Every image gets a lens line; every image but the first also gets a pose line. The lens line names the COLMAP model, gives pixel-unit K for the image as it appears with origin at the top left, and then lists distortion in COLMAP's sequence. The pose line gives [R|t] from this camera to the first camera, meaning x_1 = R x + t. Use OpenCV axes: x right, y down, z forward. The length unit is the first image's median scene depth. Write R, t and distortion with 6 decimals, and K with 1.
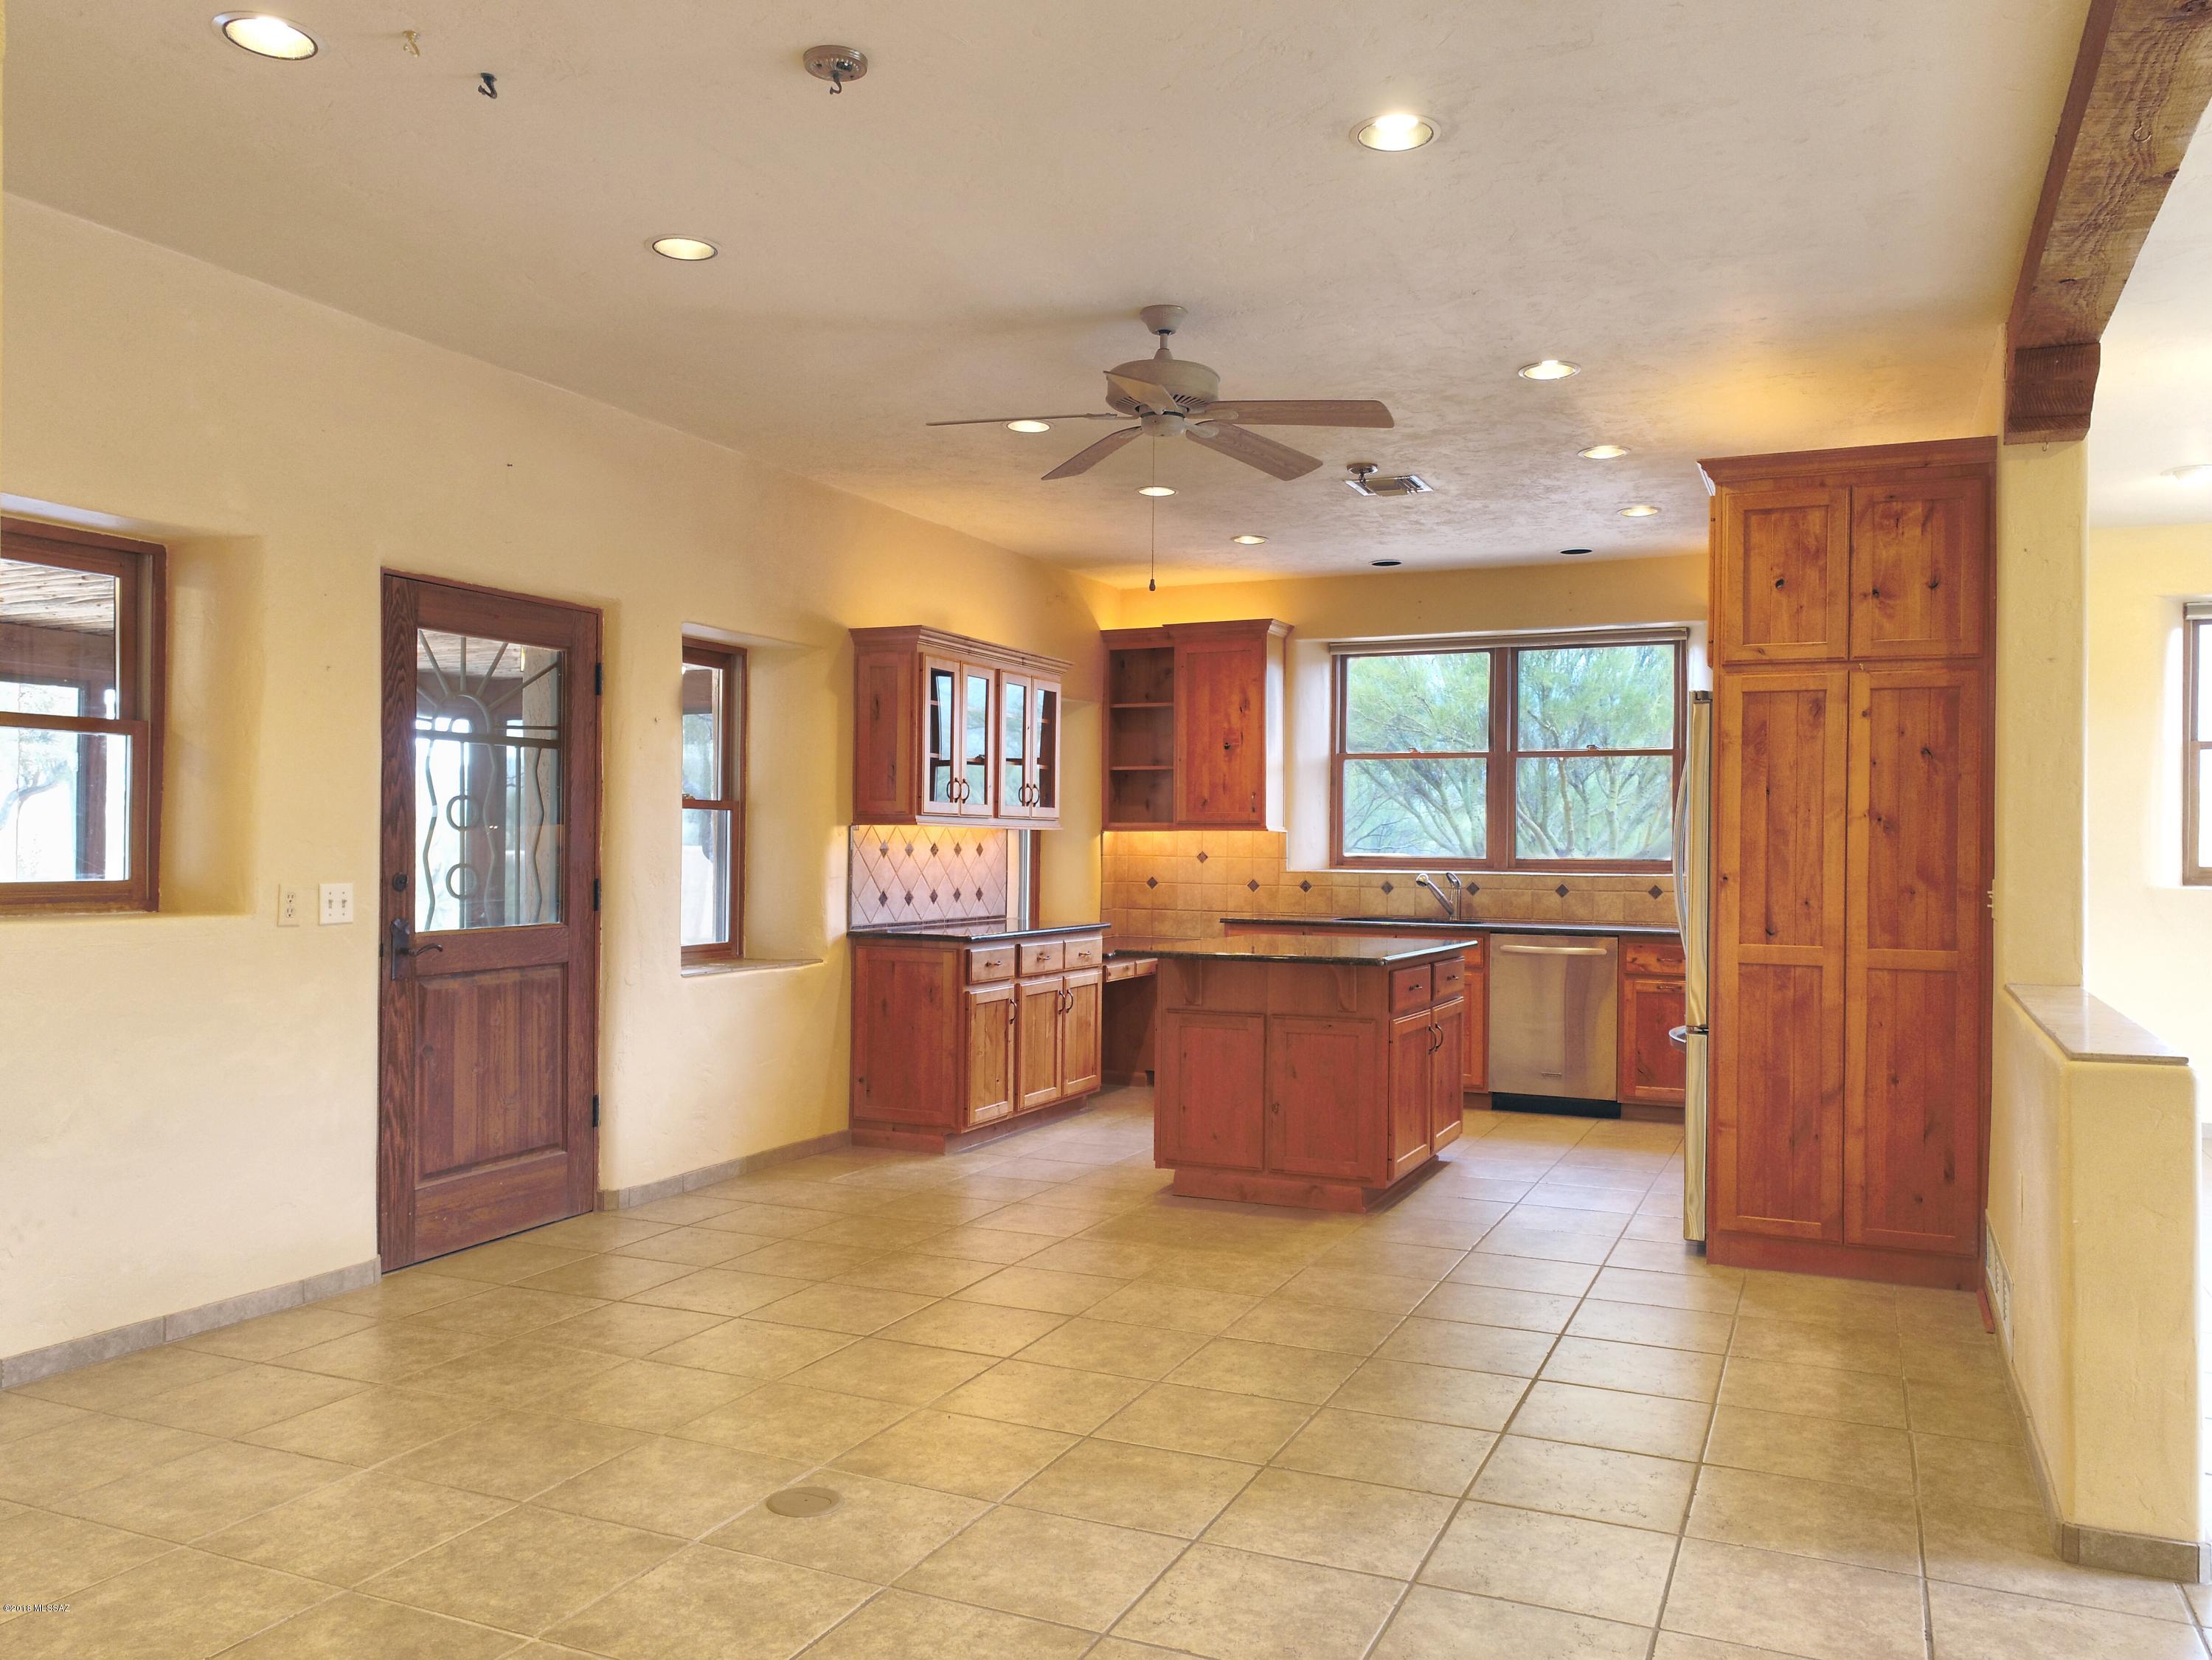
lens RADIAL K [[1673.7, 0, 1094.8], [0, 1673.7, 837.4], [0, 0, 1]] dist [0.002203, -0.001360]
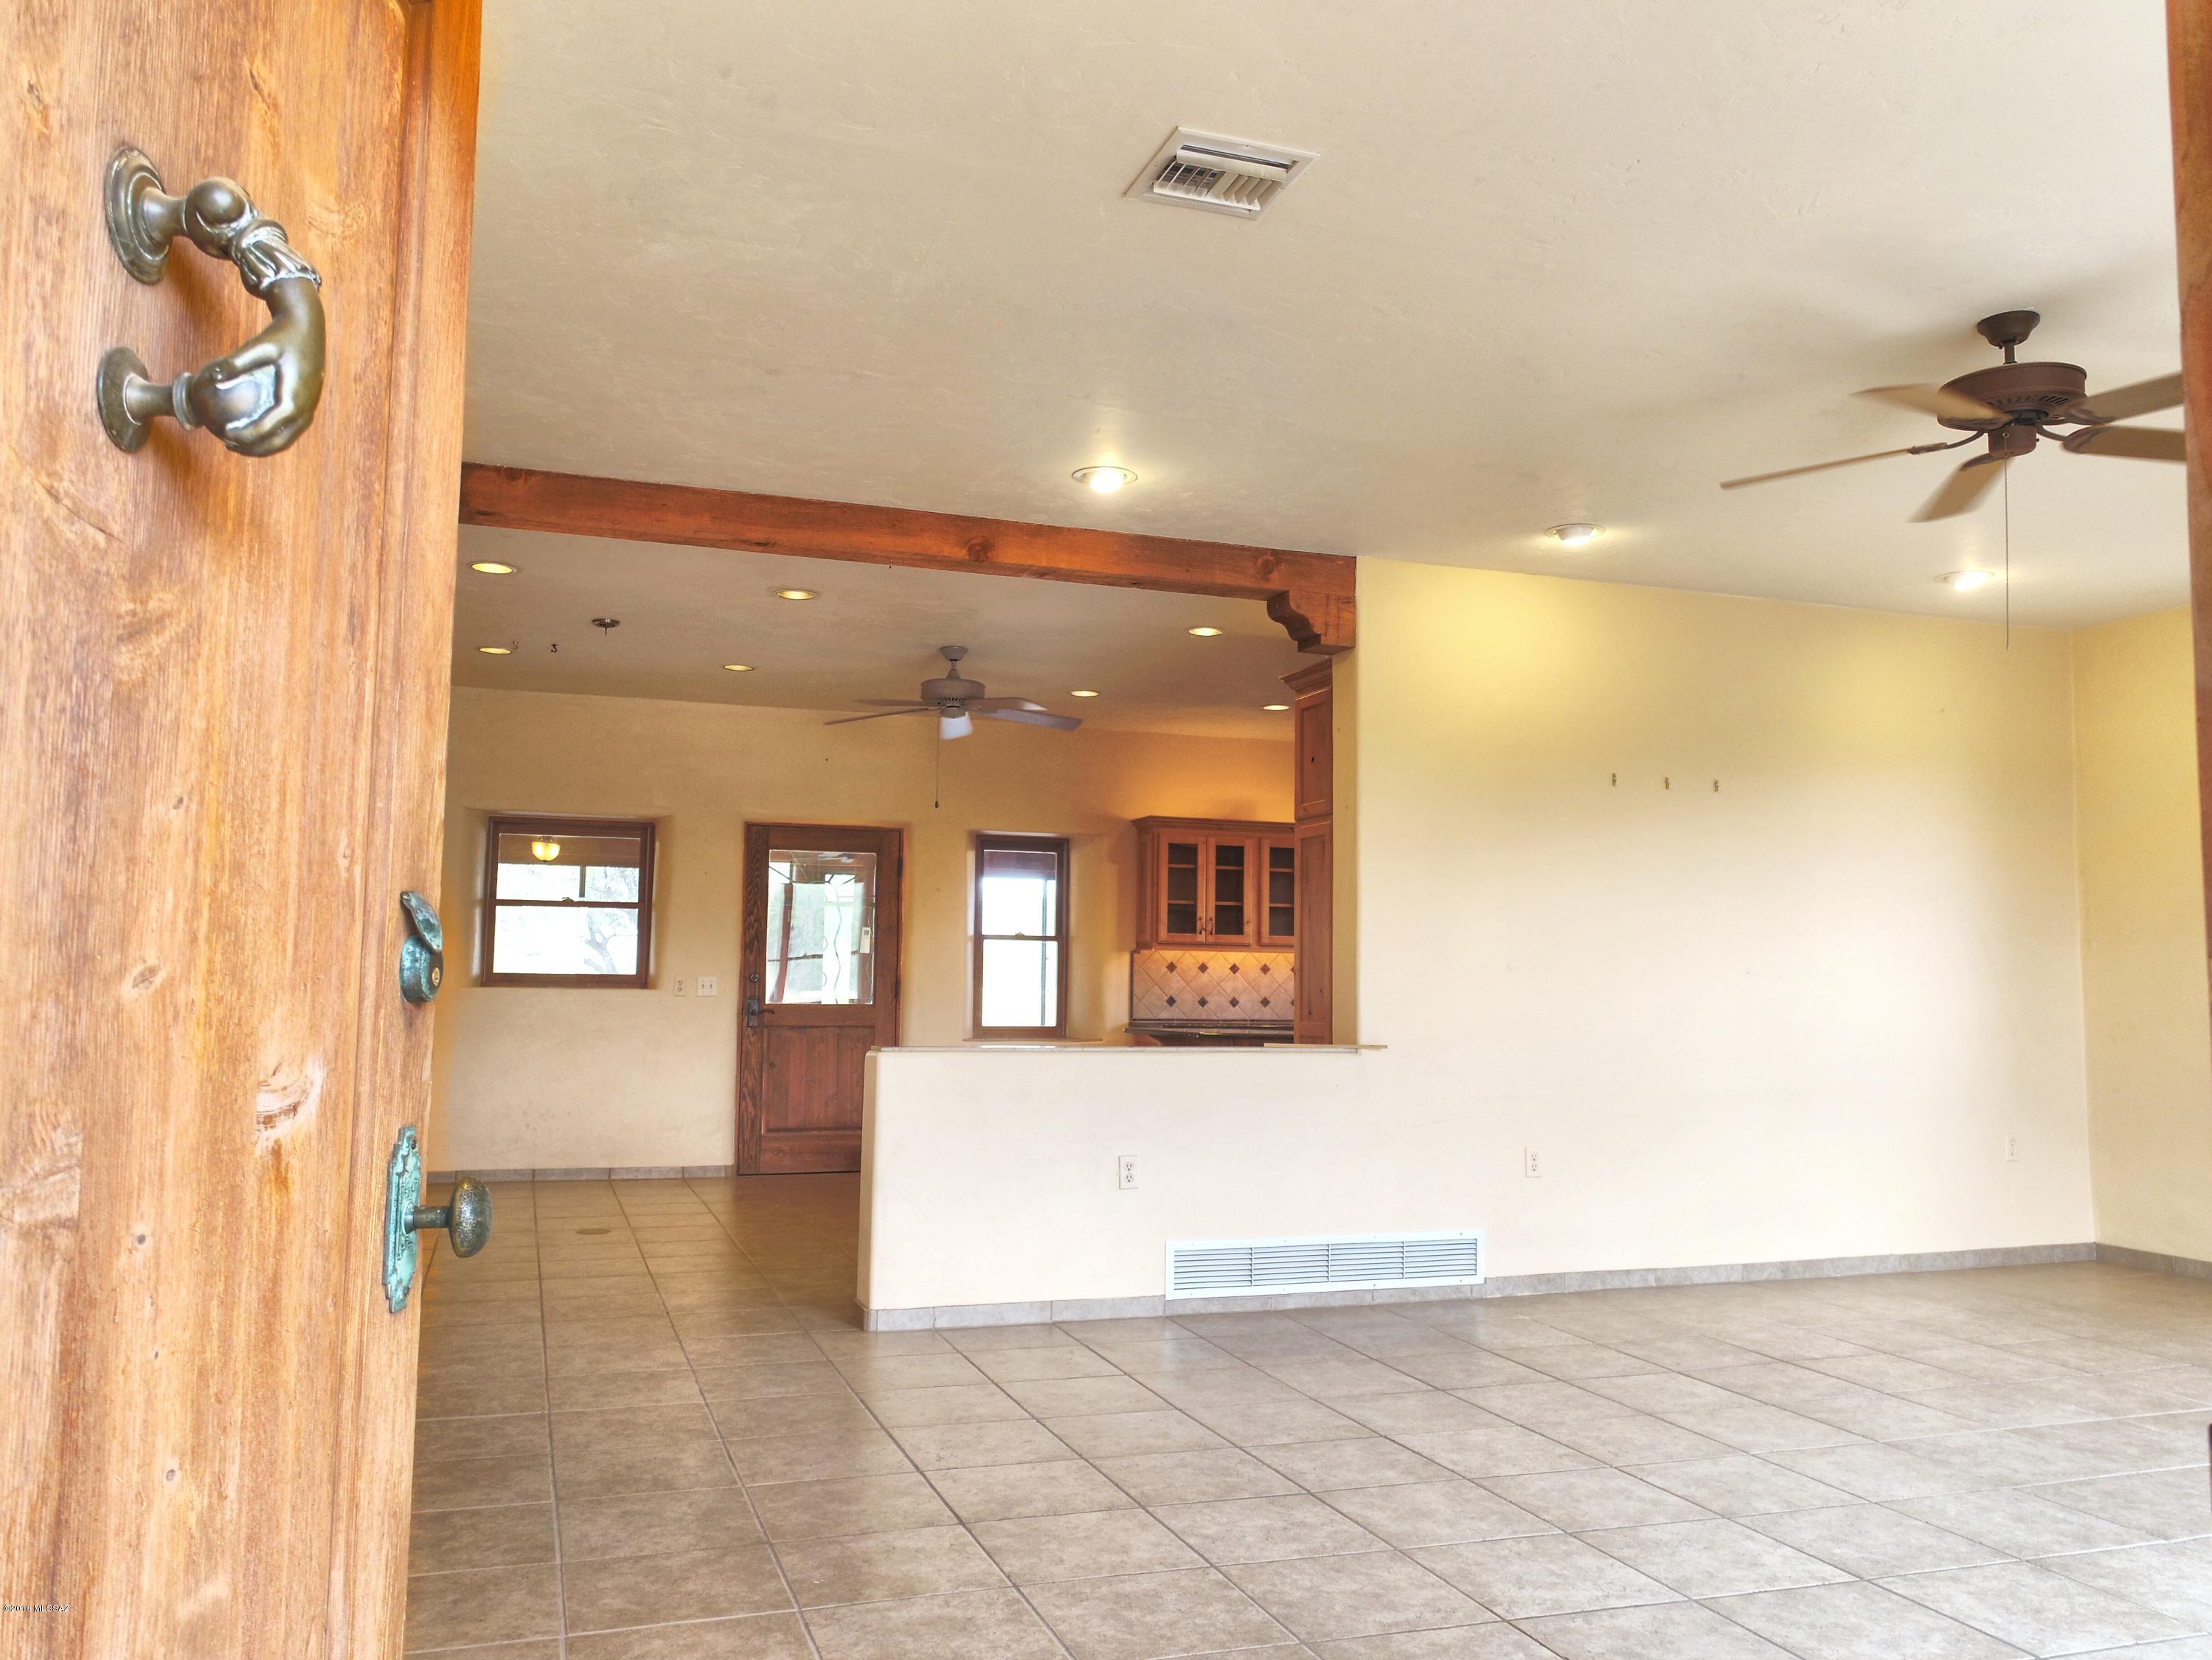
lens RADIAL K [[1673.7, 0, 1095.1], [0, 1673.7, 829.5], [0, 0, 1]] dist [0.002203, -0.001360]
pose [[0.686182, -0.068306, -0.724216, 0.841380], [-0.002659, 0.995339, -0.096397, 0.026804], [0.727425, 0.068071, 0.682802, -0.049560]]
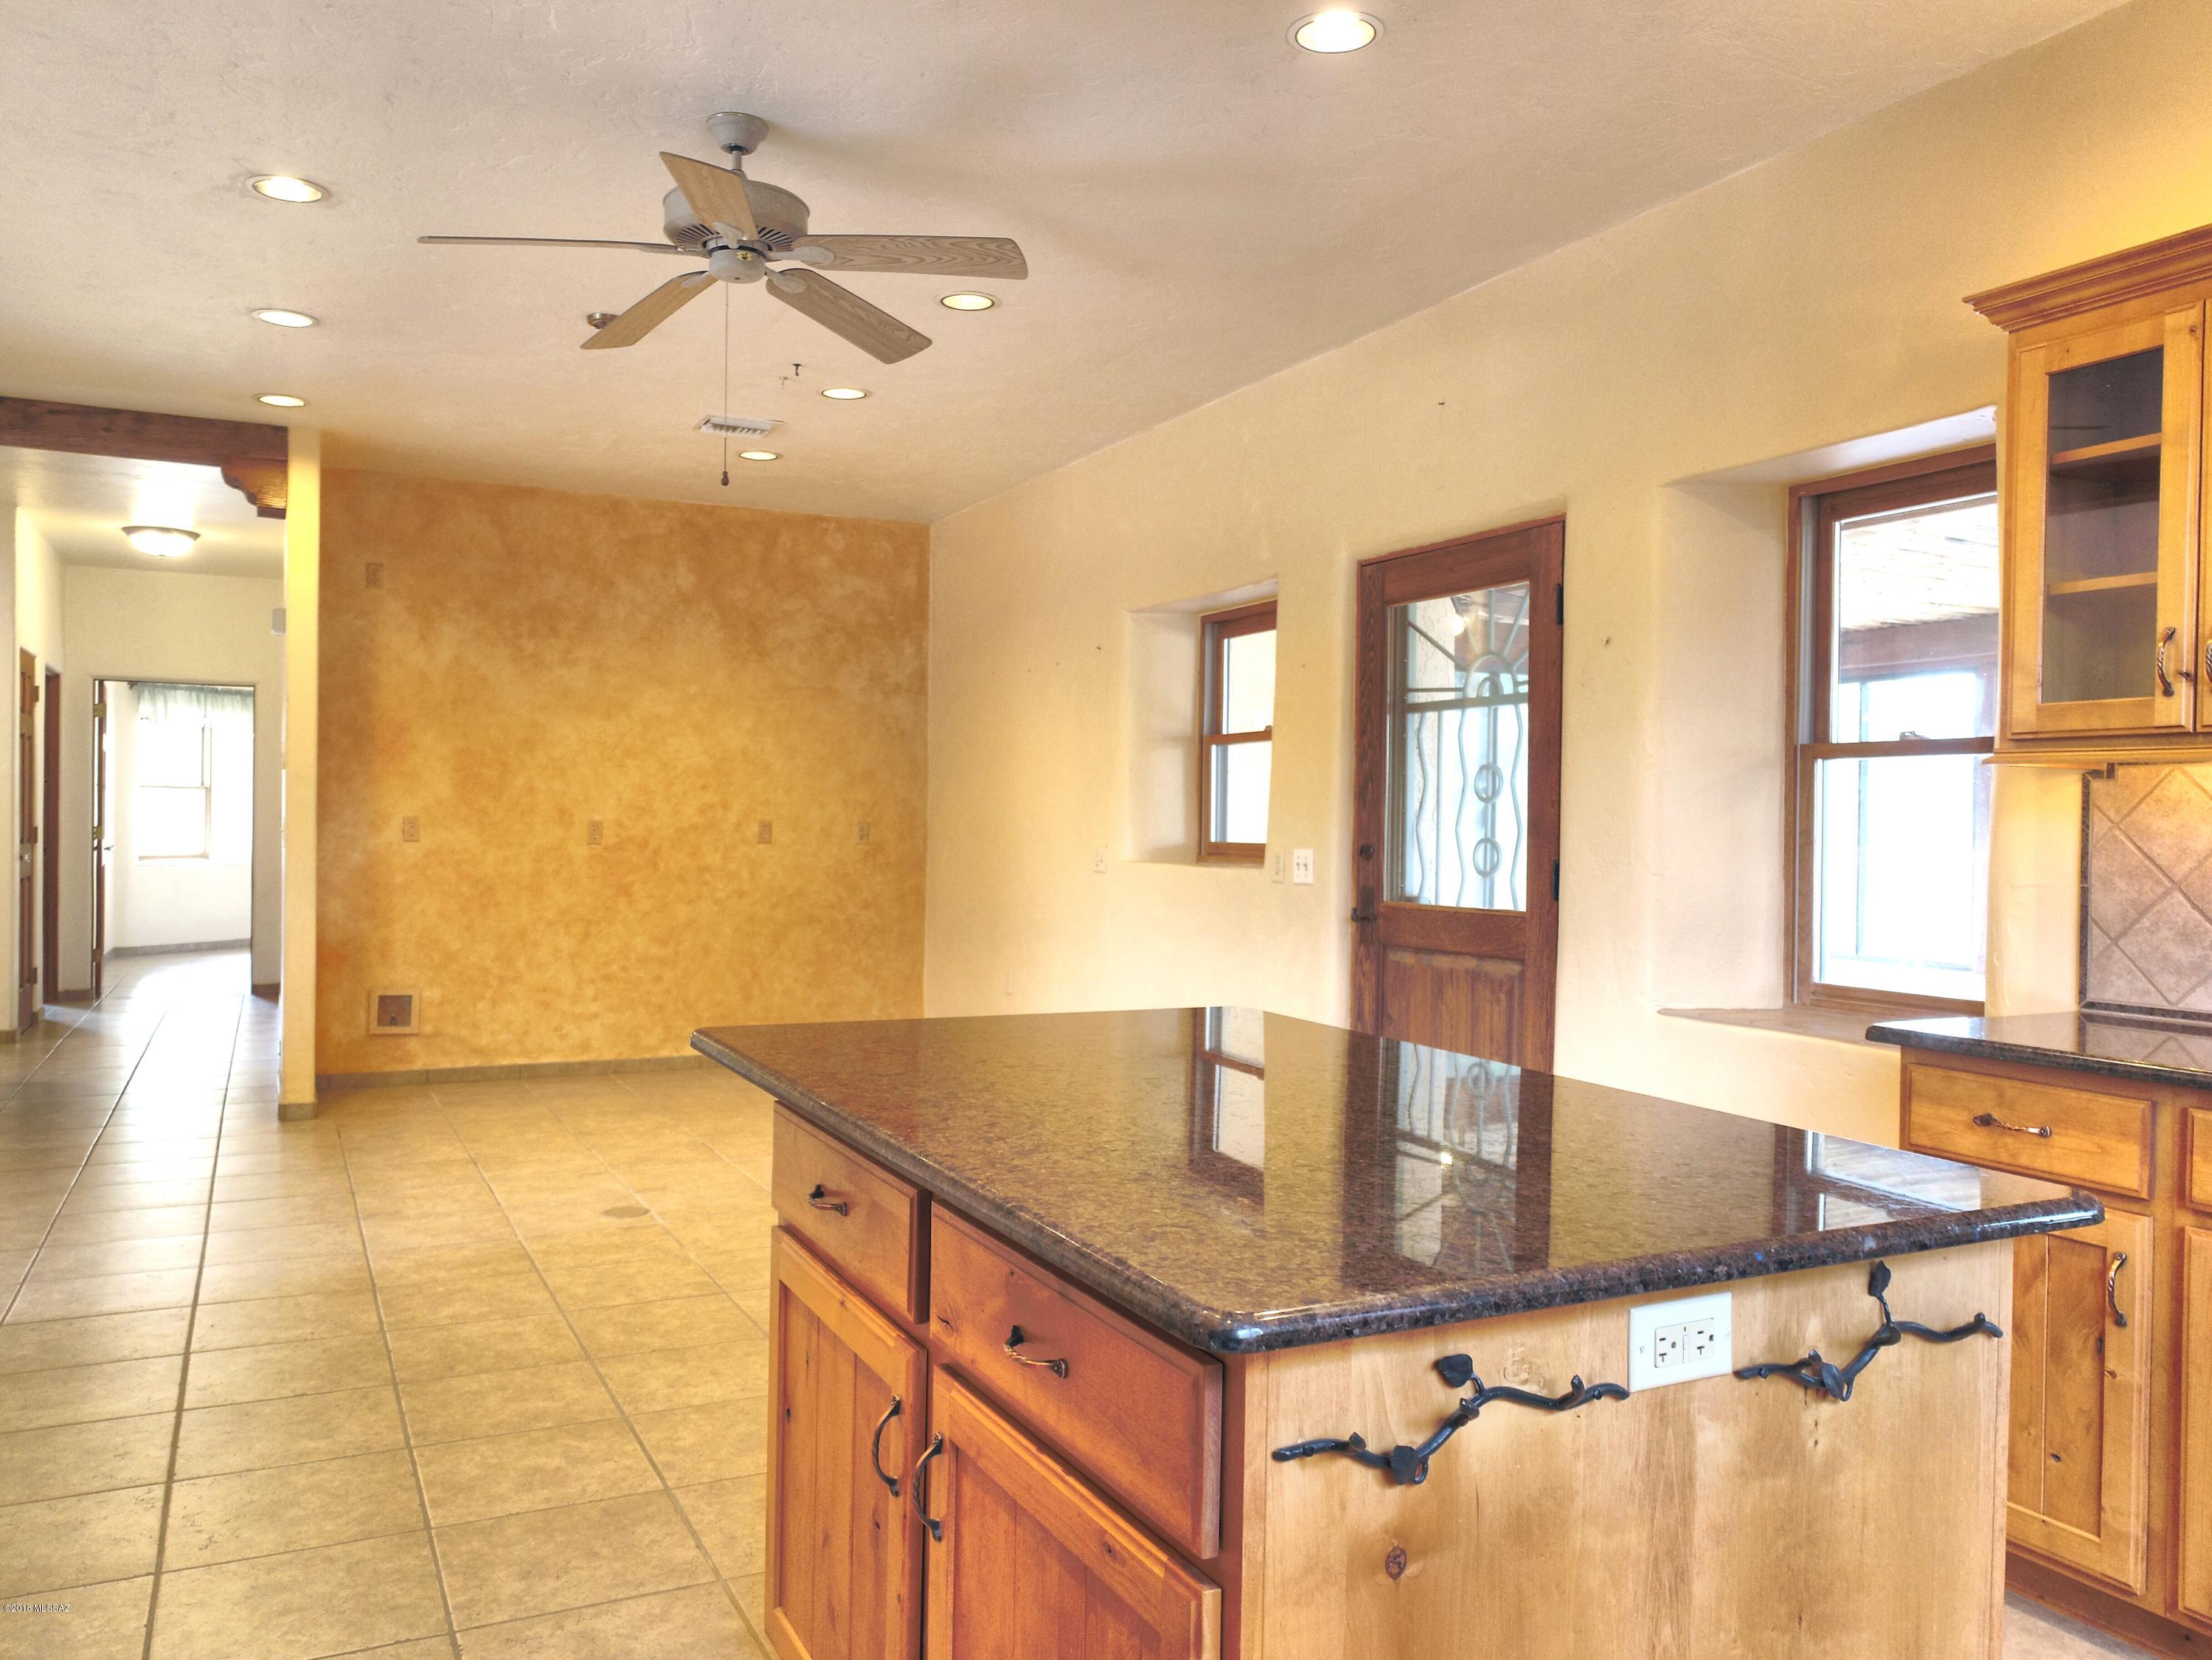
lens RADIAL K [[1673.7, 0, 1098.5], [0, 1673.7, 828.3], [0, 0, 1]] dist [0.002203, -0.001360]
pose [[-0.631229, -0.015220, -0.775448, 0.326705], [-0.016310, 0.999847, -0.006348, 0.013672], [0.775425, 0.008640, -0.631380, 0.979863]]
